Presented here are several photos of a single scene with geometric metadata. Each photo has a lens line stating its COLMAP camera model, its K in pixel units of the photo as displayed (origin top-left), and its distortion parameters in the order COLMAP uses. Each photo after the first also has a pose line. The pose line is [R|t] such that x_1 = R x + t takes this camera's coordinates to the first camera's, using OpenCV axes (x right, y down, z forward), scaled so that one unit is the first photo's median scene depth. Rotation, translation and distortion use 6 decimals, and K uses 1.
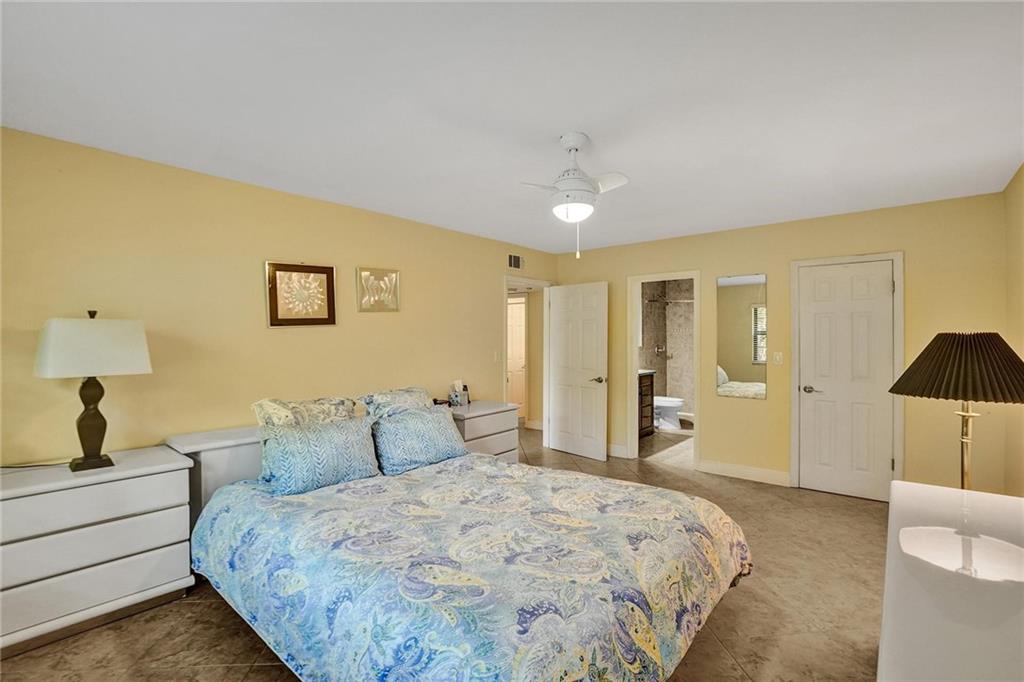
lens RADIAL K [[471.0, 0, 512.0], [0, 471.0, 341.0], [0, 0, 1]] dist [-0.023680, 0.001039]
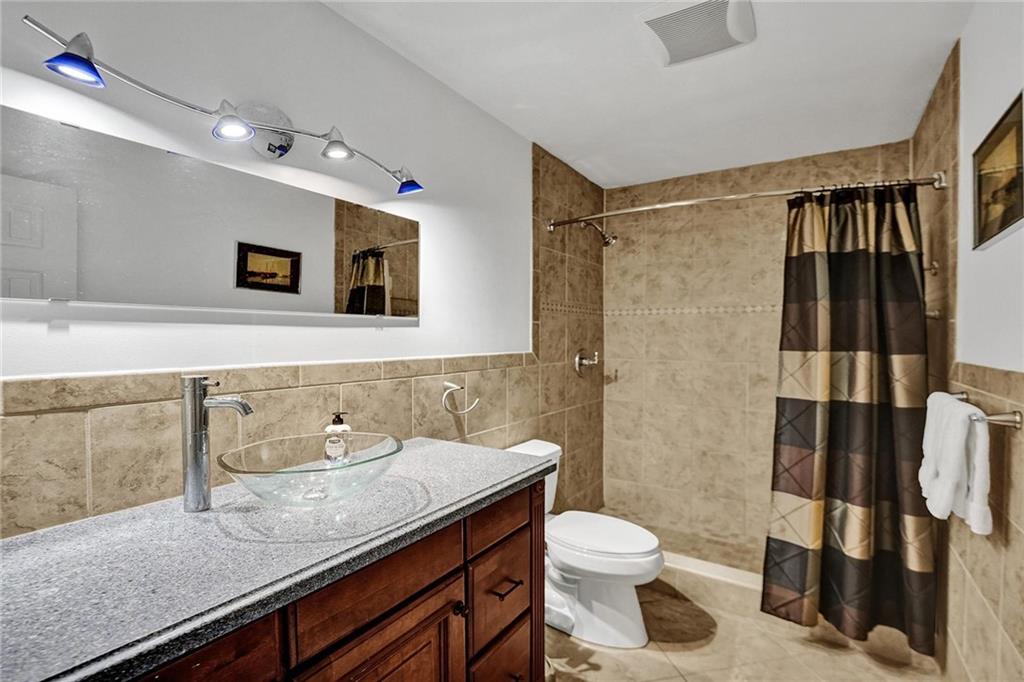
lens RADIAL K [[471.0, 0, 512.0], [0, 471.0, 341.0], [0, 0, 1]] dist [-0.023680, 0.001039]
pose [[0.993740, 0.007446, 0.111472, 0.207027], [-0.008064, 0.999955, 0.005093, 0.000503], [-0.111429, -0.005960, 0.993755, 0.610532]]
